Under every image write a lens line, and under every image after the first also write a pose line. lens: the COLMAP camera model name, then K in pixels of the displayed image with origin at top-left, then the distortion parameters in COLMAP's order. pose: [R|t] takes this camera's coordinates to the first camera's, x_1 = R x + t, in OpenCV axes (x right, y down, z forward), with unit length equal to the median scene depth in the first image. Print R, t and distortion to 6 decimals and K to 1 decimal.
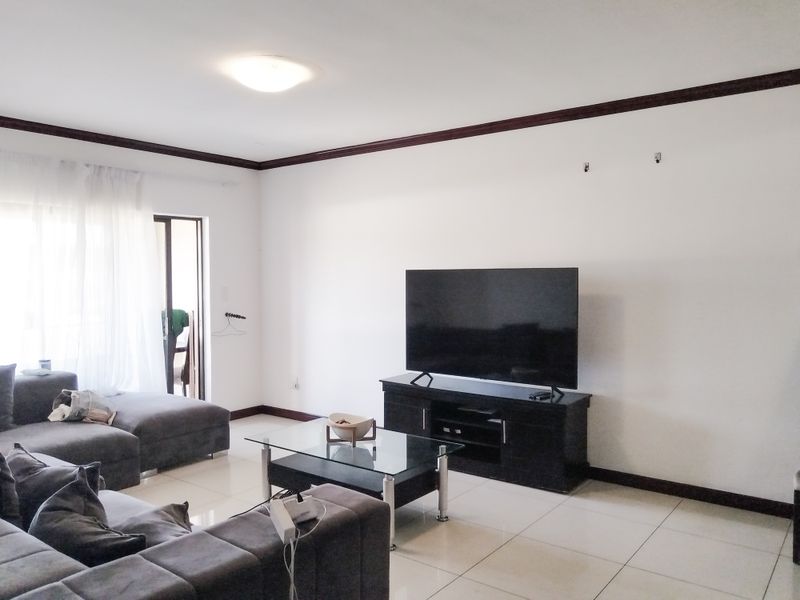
lens RADIAL K [[624.8, 0, 397.6], [0, 624.8, 304.1], [0, 0, 1]] dist [-0.008677, -0.014217]
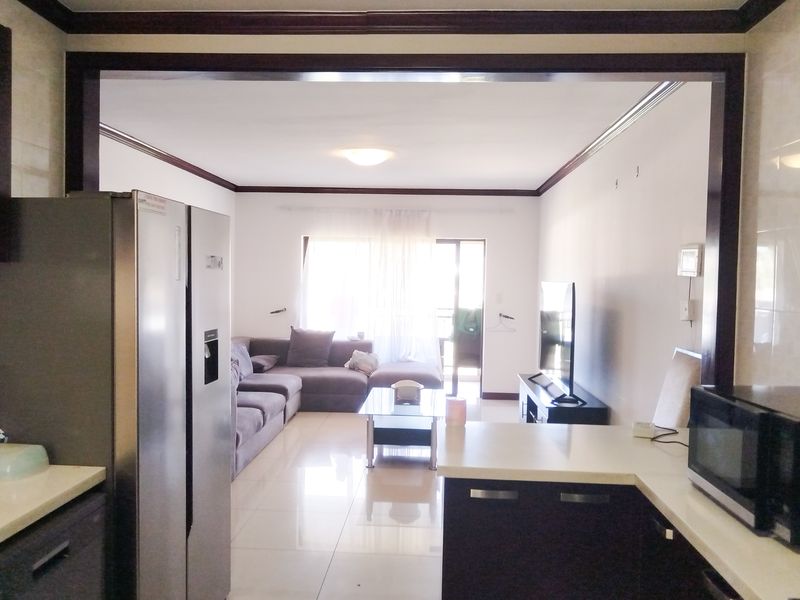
lens RADIAL K [[651.5, 0, 400.0], [0, 651.5, 300.0], [0, 0, 1]] dist [-0.001252, -0.002934]
pose [[0.566041, 0.044891, -0.823154, 0.809253], [-0.059644, 0.998130, 0.013420, -0.021133], [0.822217, 0.041500, 0.567660, 0.097805]]
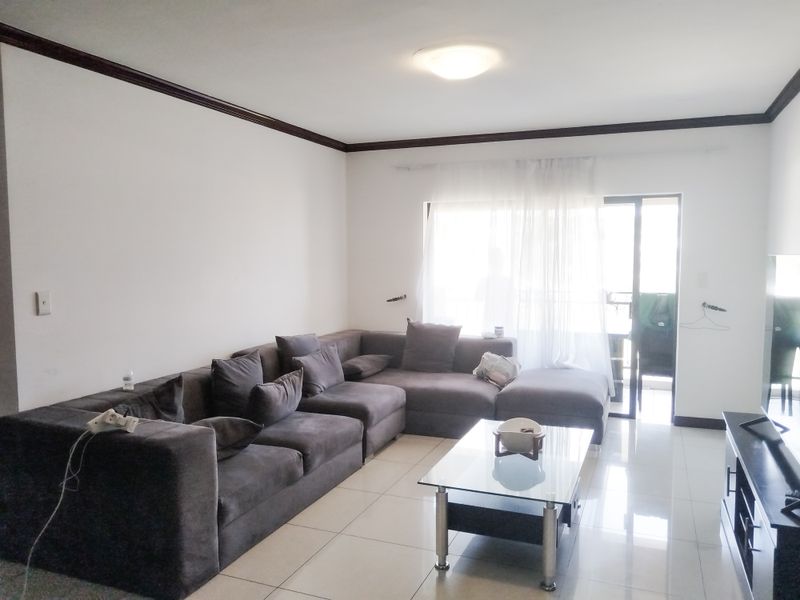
lens RADIAL K [[624.8, 0, 397.6], [0, 624.8, 304.1], [0, 0, 1]] dist [-0.008677, -0.014217]
pose [[0.265077, 0.081886, -0.960744, 0.506337], [-0.042244, 0.996417, 0.073271, -0.032840], [0.963302, 0.021163, 0.267586, 0.428510]]
